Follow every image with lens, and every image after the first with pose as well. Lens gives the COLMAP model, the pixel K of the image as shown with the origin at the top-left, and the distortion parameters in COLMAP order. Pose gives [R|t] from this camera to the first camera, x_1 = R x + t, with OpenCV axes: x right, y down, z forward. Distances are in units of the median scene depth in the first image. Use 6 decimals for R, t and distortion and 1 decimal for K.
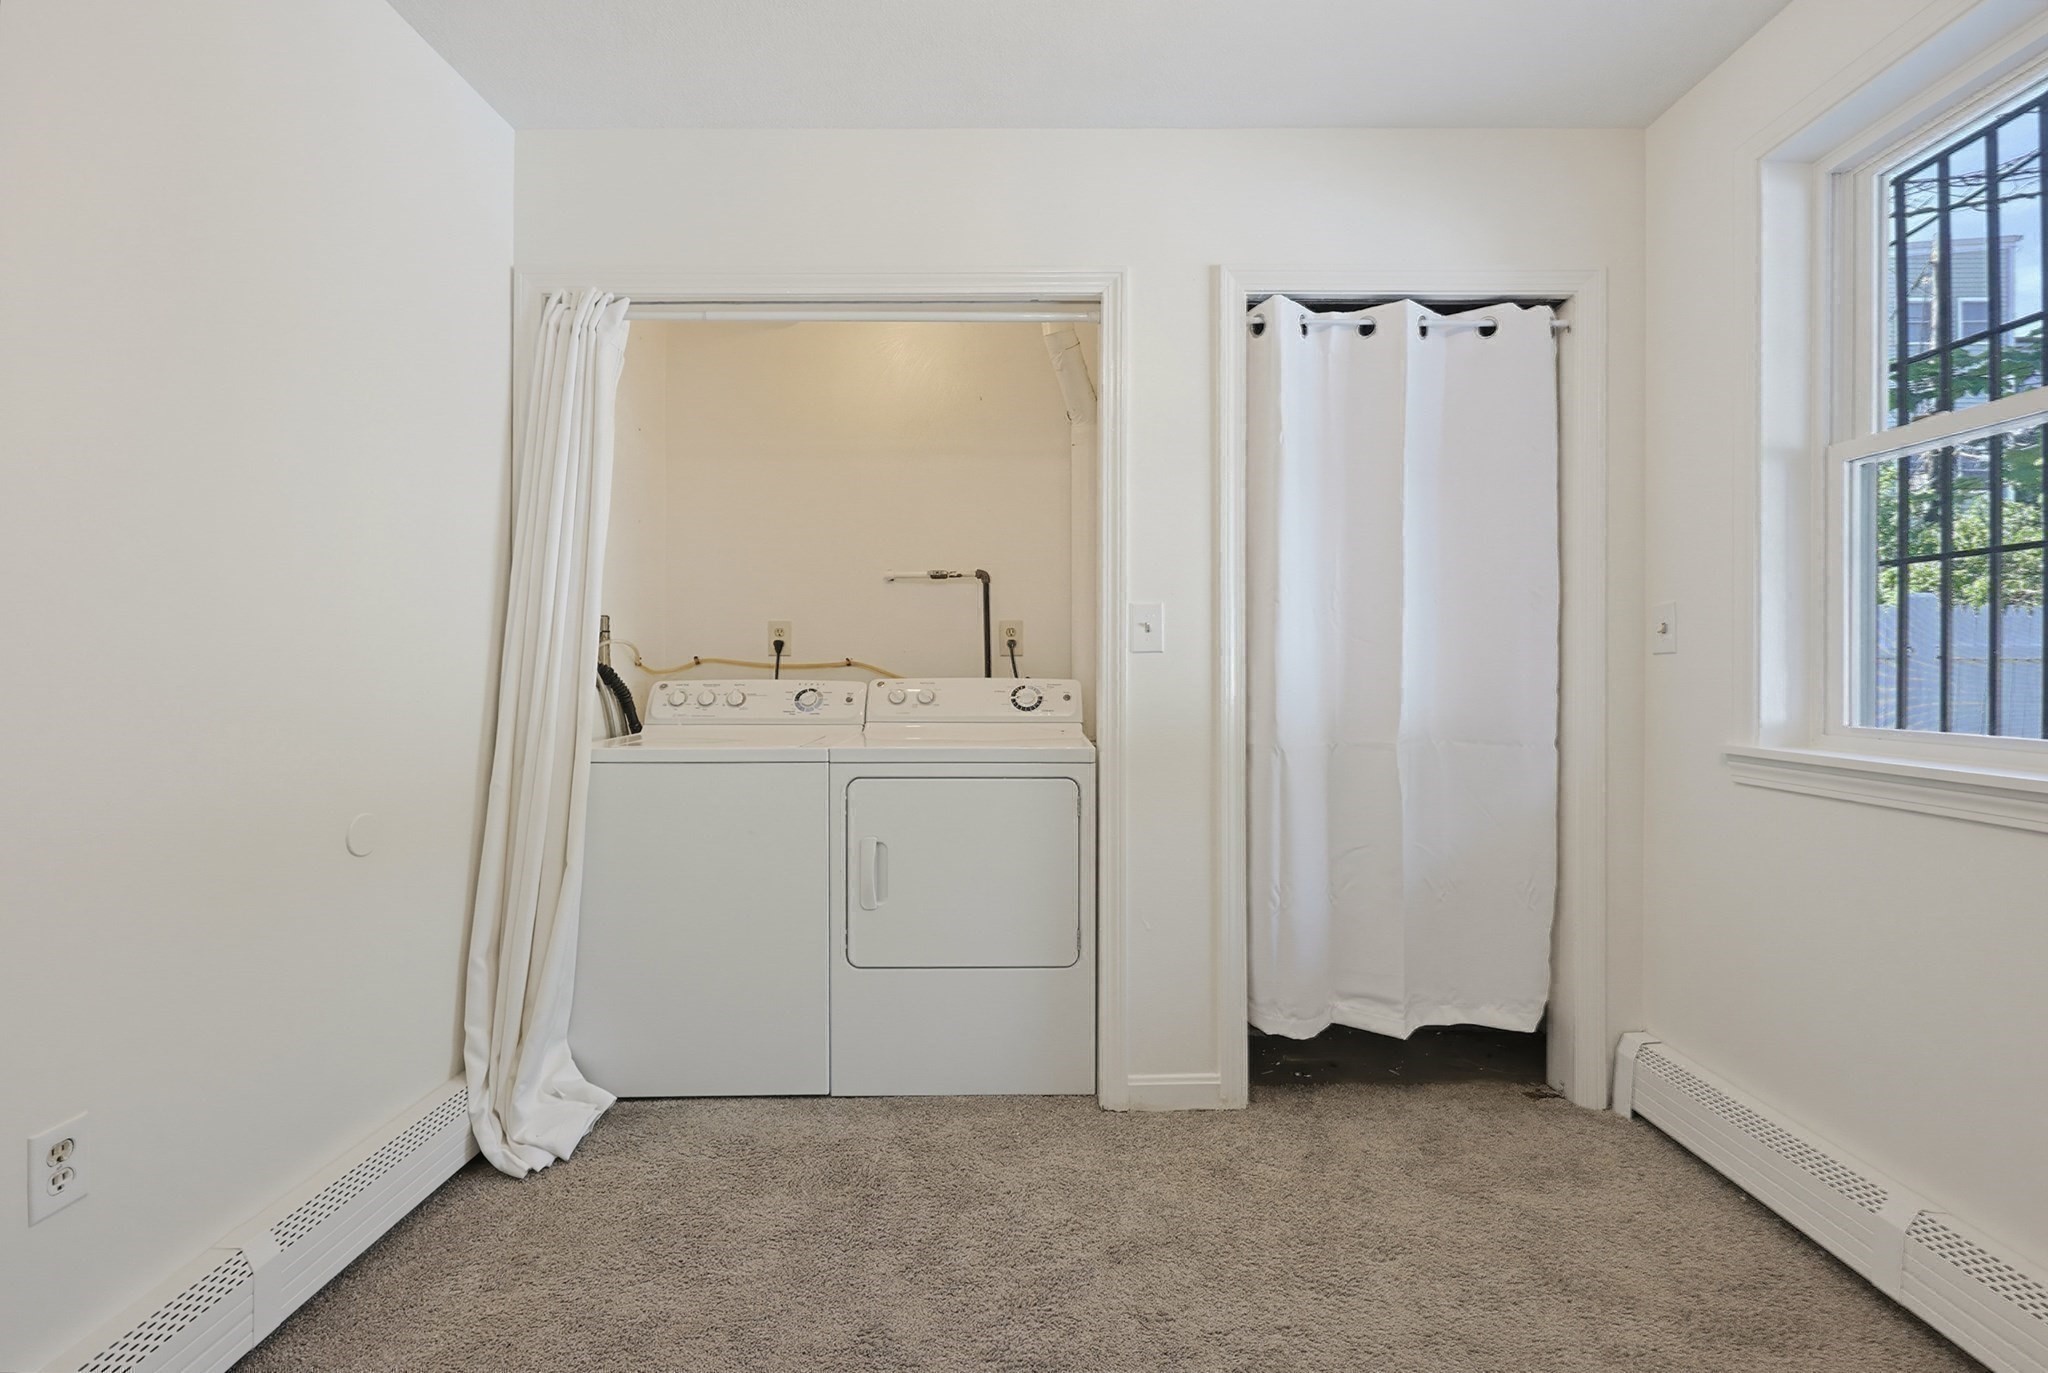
lens RADIAL K [[864.6, 0, 1025.6], [0, 864.6, 667.9], [0, 0, 1]] dist [0.001406, 0.000025]
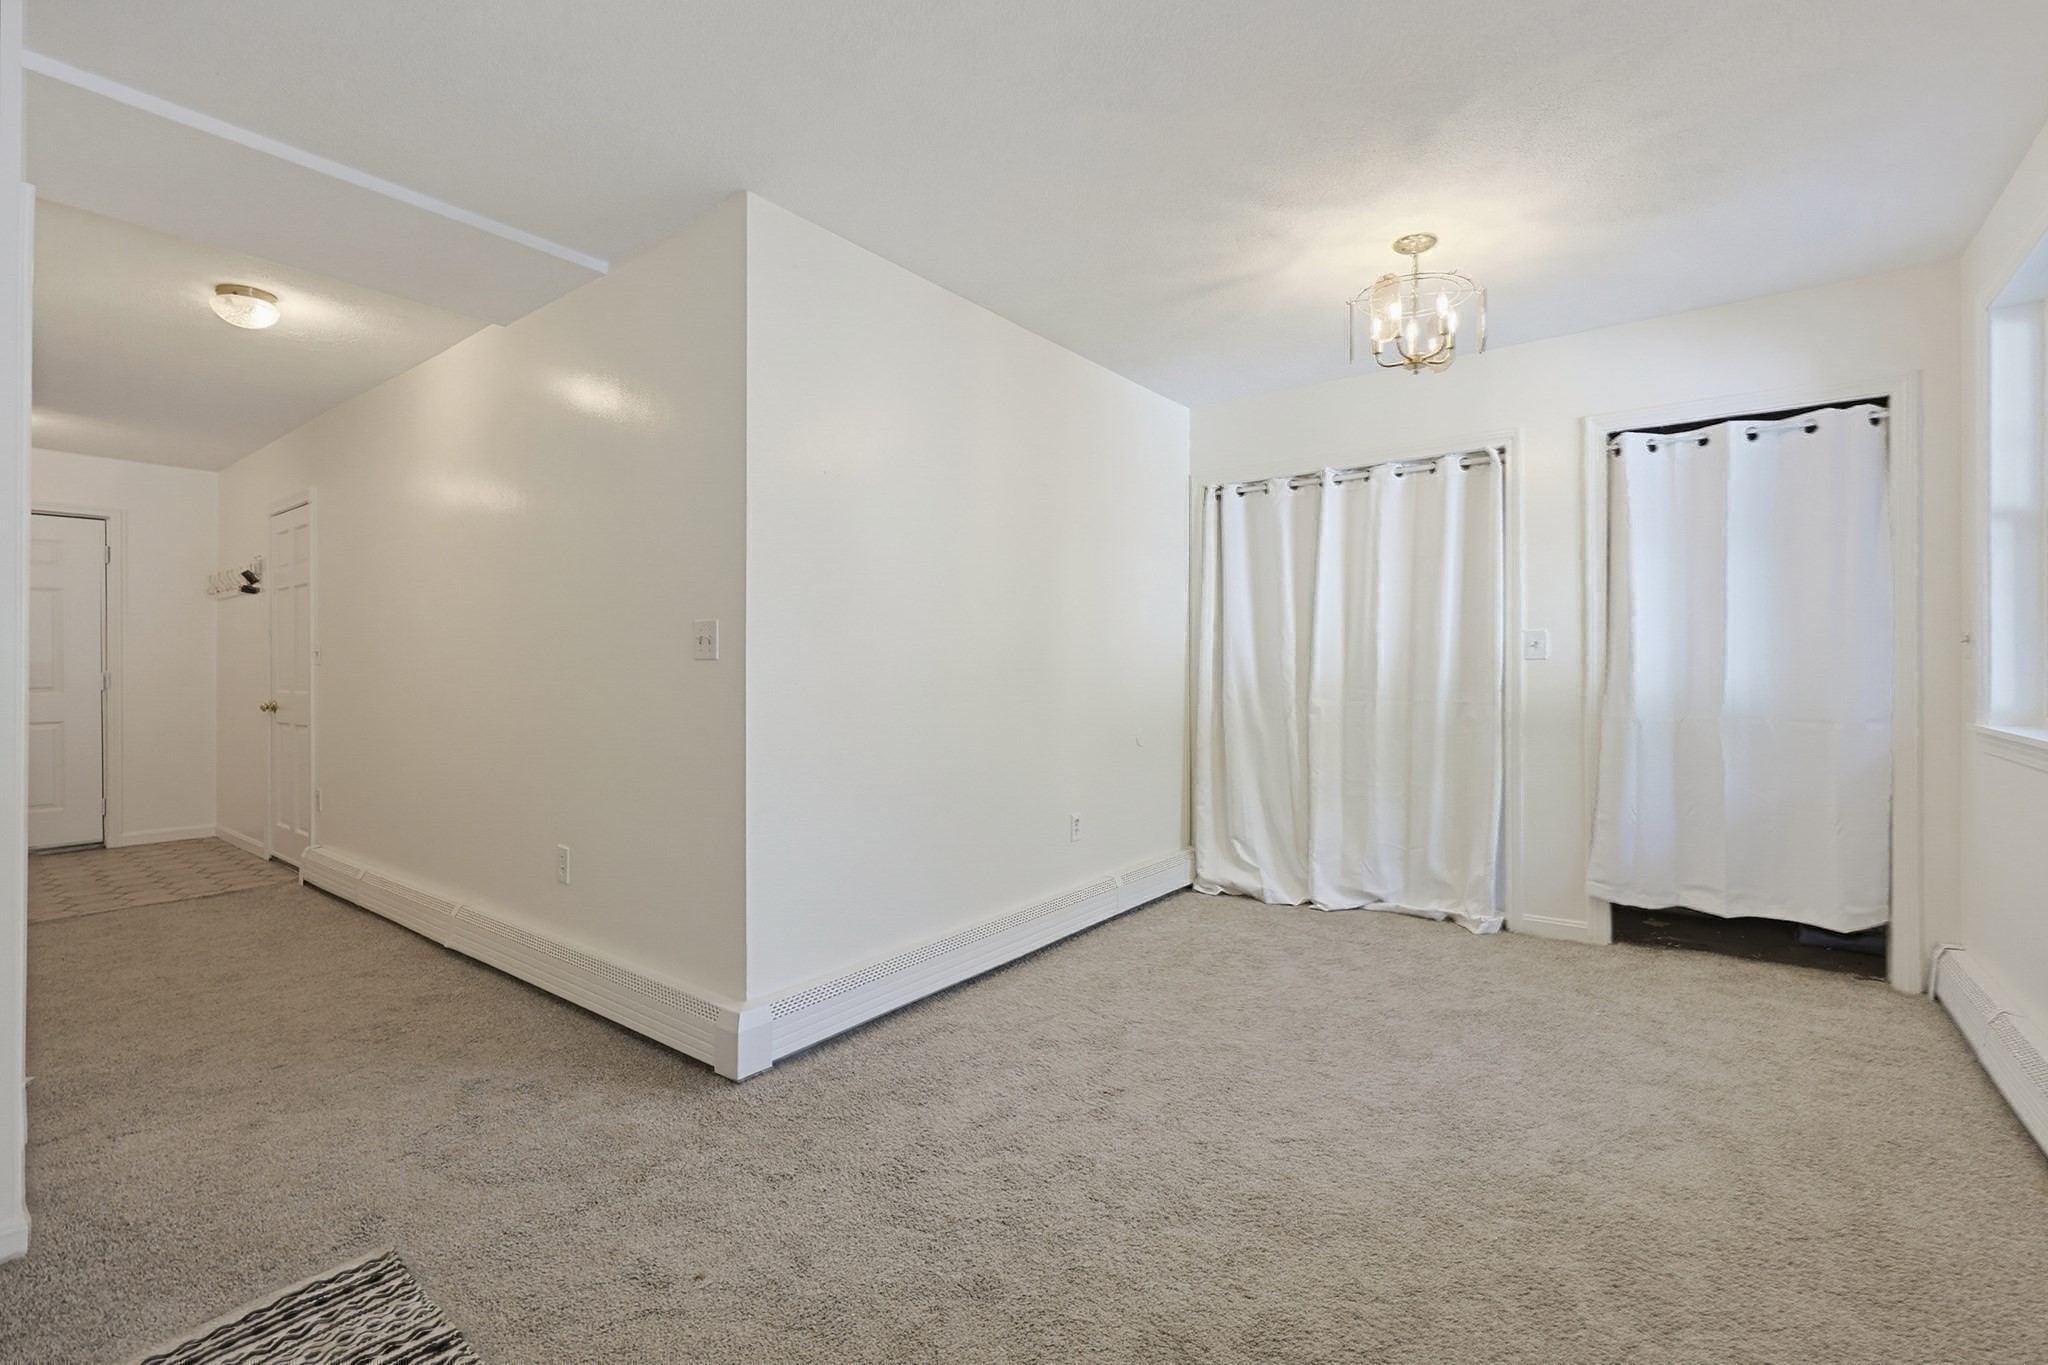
lens RADIAL K [[889.0, 0, 1026.3], [0, 889.0, 663.3], [0, 0, 1]] dist [0.000339, 0.000118]
pose [[0.789199, -0.005855, -0.614109, 0.416288], [0.004253, 0.999983, -0.004069, -0.007896], [0.614122, 0.000600, 0.789211, -0.936865]]
